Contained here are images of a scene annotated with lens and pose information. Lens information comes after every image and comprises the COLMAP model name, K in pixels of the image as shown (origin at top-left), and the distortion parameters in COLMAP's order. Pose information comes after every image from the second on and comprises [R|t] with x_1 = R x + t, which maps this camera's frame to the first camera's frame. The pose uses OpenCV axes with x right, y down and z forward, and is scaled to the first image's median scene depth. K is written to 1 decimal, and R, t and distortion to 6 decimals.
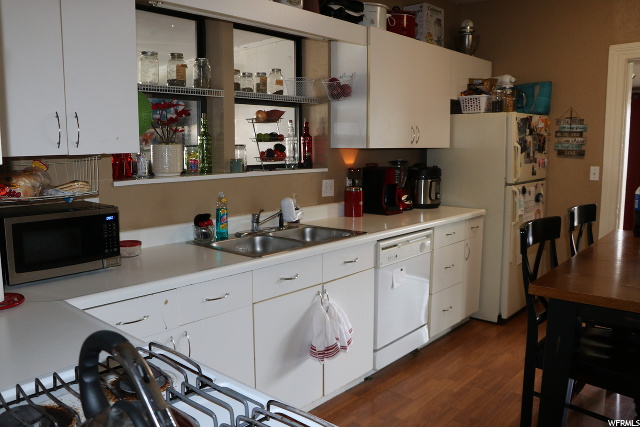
lens RADIAL K [[534.5, 0, 320.0], [0, 534.5, 213.5], [0, 0, 1]] dist [-0.078746, 0.001456]
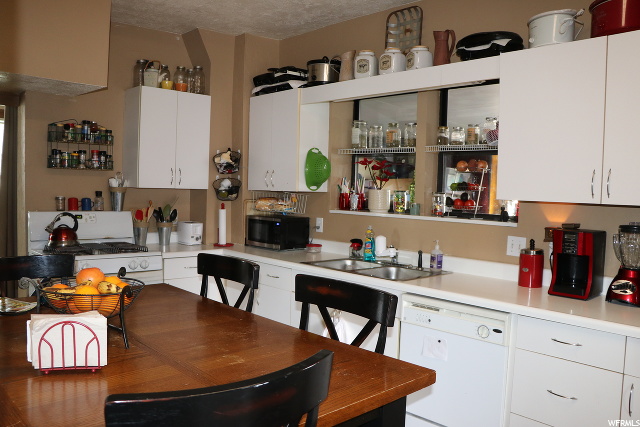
lens RADIAL K [[534.5, 0, 320.0], [0, 534.5, 213.5], [0, 0, 1]] dist [-0.078746, 0.001456]
pose [[-0.083819, 0.045252, -0.995453, 1.028201], [-0.166681, 0.984257, 0.058778, -0.113246], [0.982442, 0.170850, -0.074957, 0.873551]]
